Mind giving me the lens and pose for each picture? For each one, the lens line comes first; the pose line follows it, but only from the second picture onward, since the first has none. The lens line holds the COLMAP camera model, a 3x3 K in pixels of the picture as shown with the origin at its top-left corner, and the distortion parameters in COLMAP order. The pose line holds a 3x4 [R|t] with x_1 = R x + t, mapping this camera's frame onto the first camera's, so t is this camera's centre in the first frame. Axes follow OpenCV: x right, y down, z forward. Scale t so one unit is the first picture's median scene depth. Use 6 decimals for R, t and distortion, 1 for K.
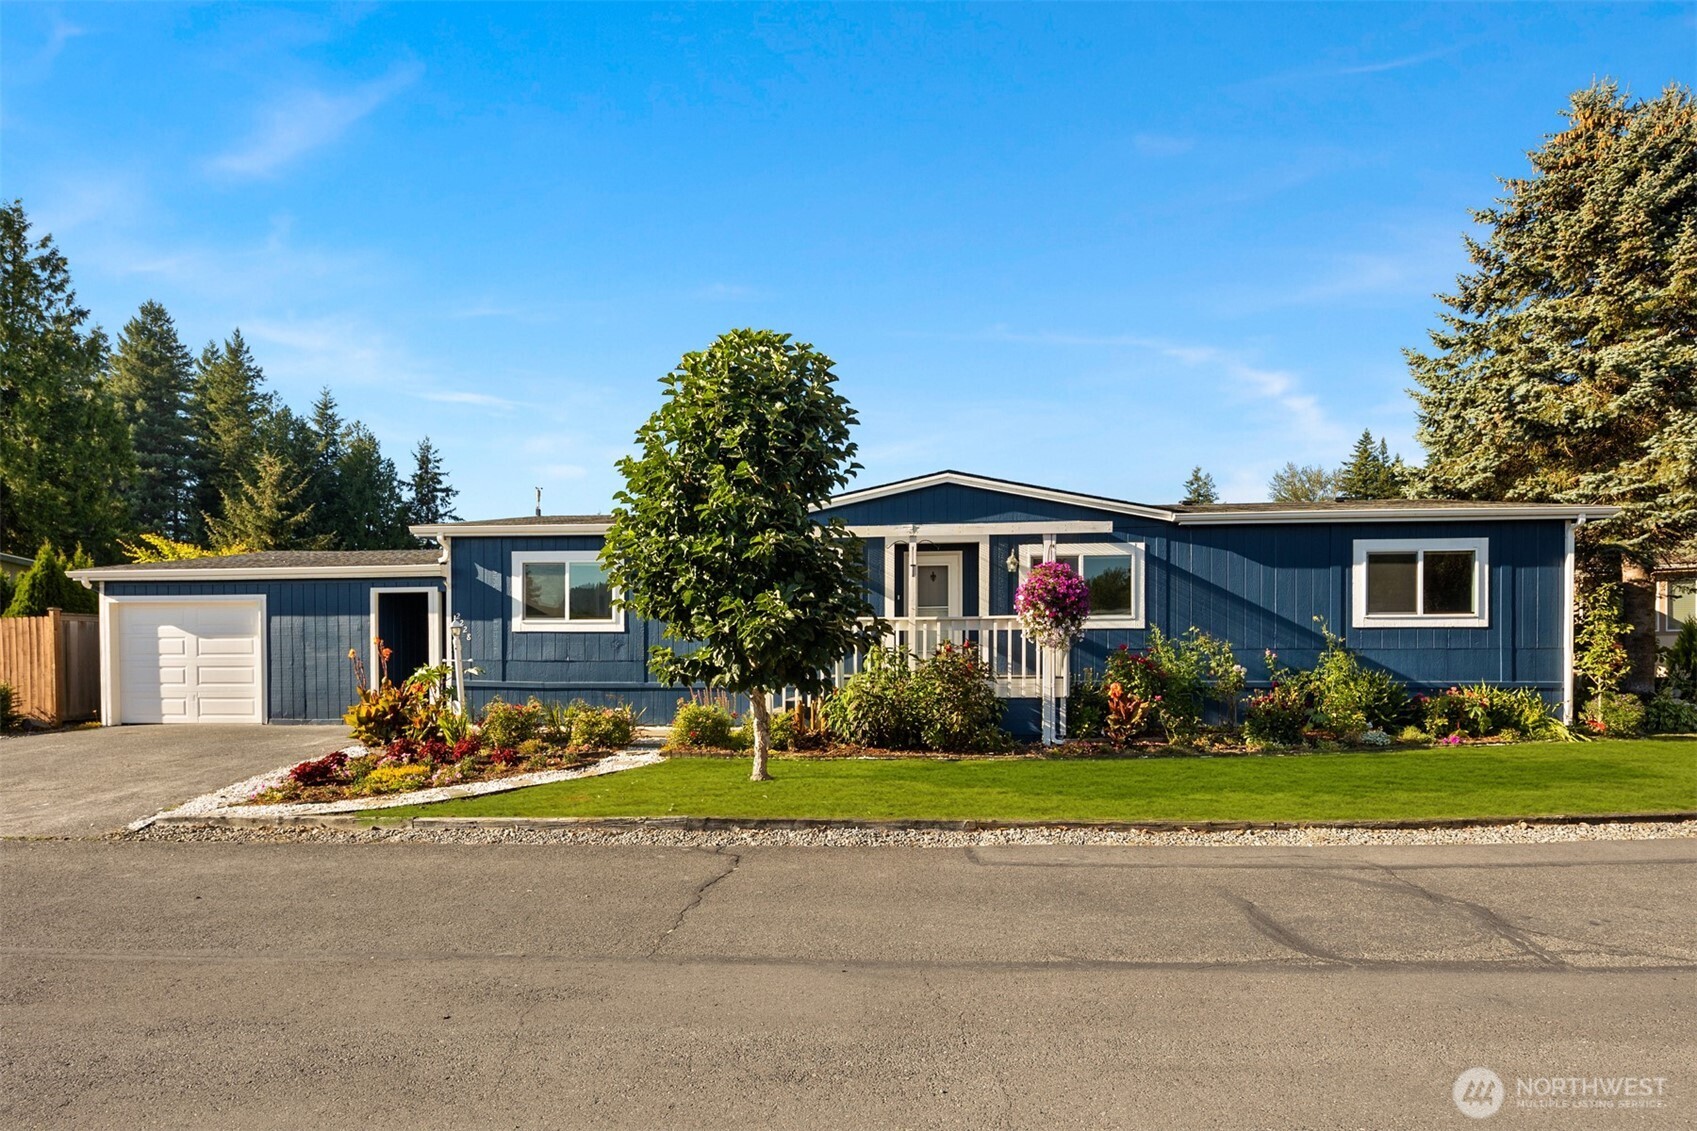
lens RADIAL K [[838.2, 0, 848.5], [0, 838.2, 565.5], [0, 0, 1]] dist [-0.000862, -0.000034]
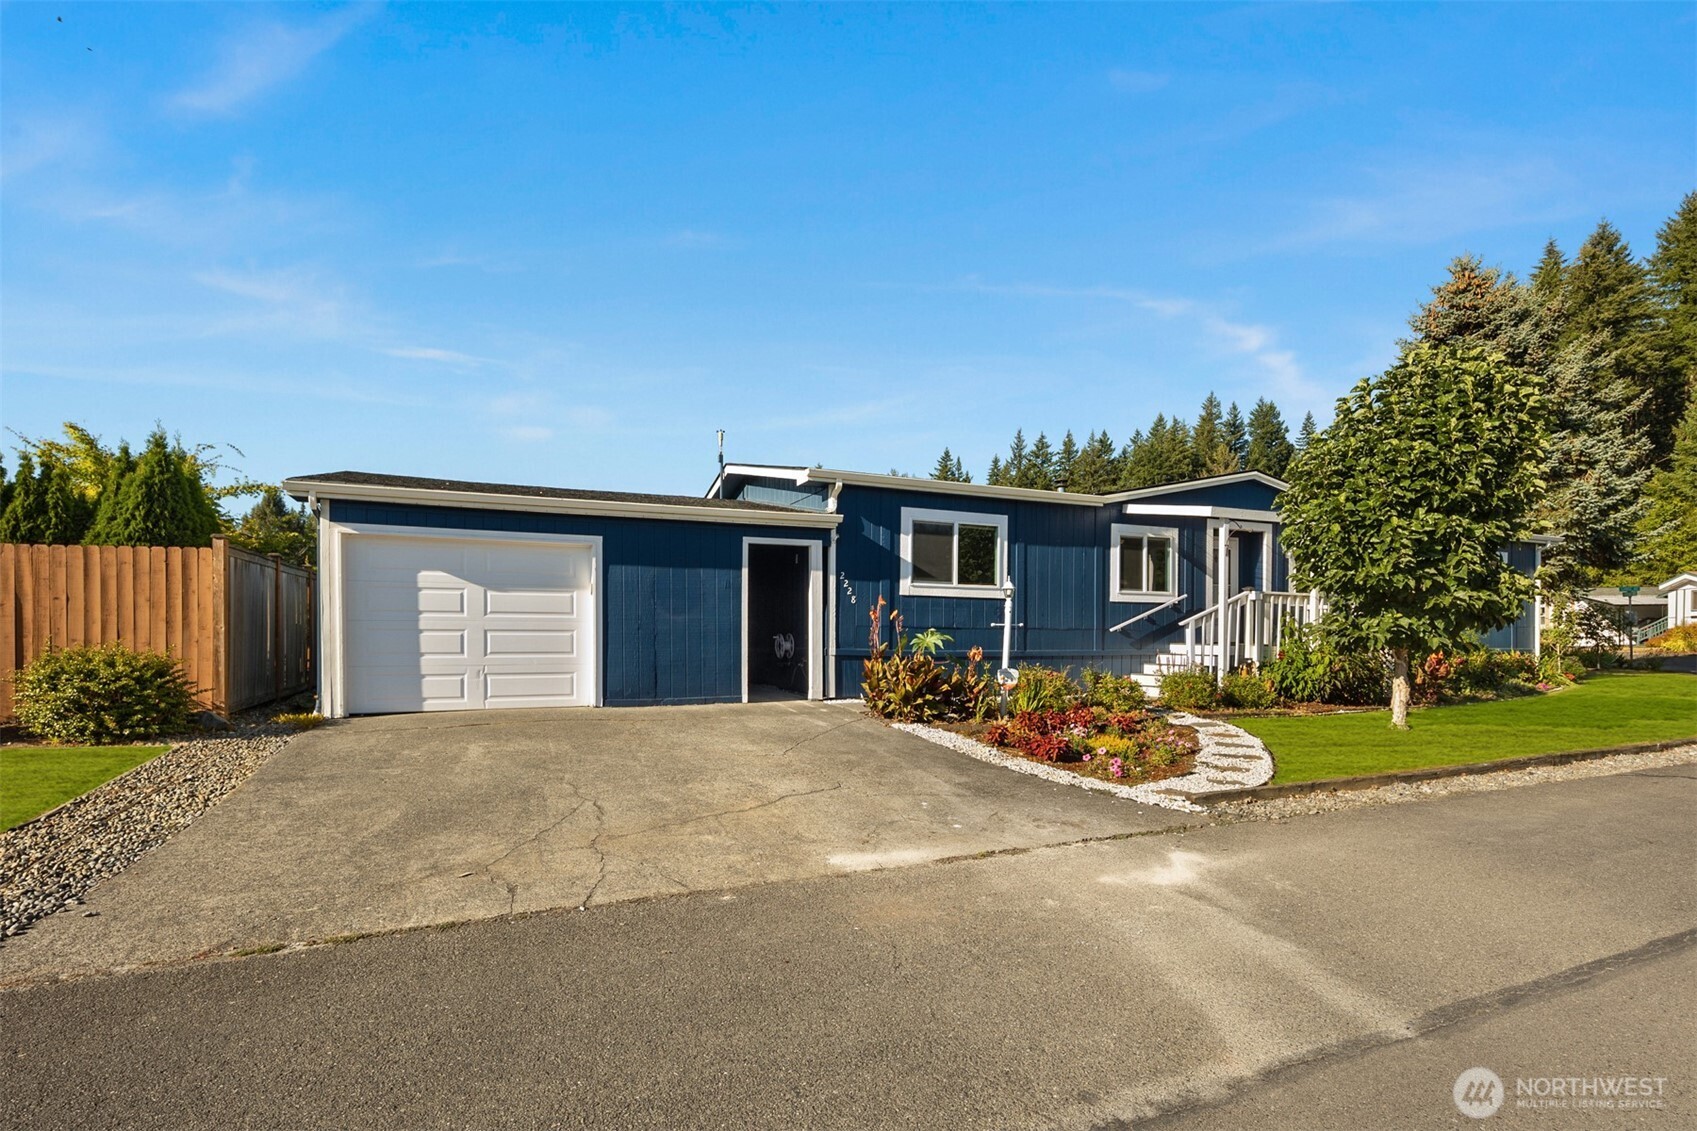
lens RADIAL K [[825.3, 0, 848.5], [0, 825.3, 565.5], [0, 0, 1]] dist [0.001510, 0.000362]
pose [[0.875521, 0.047148, 0.480875, -0.866961], [-0.059136, 0.998202, 0.009797, 0.040896], [-0.479548, -0.037015, 0.876735, 0.237810]]
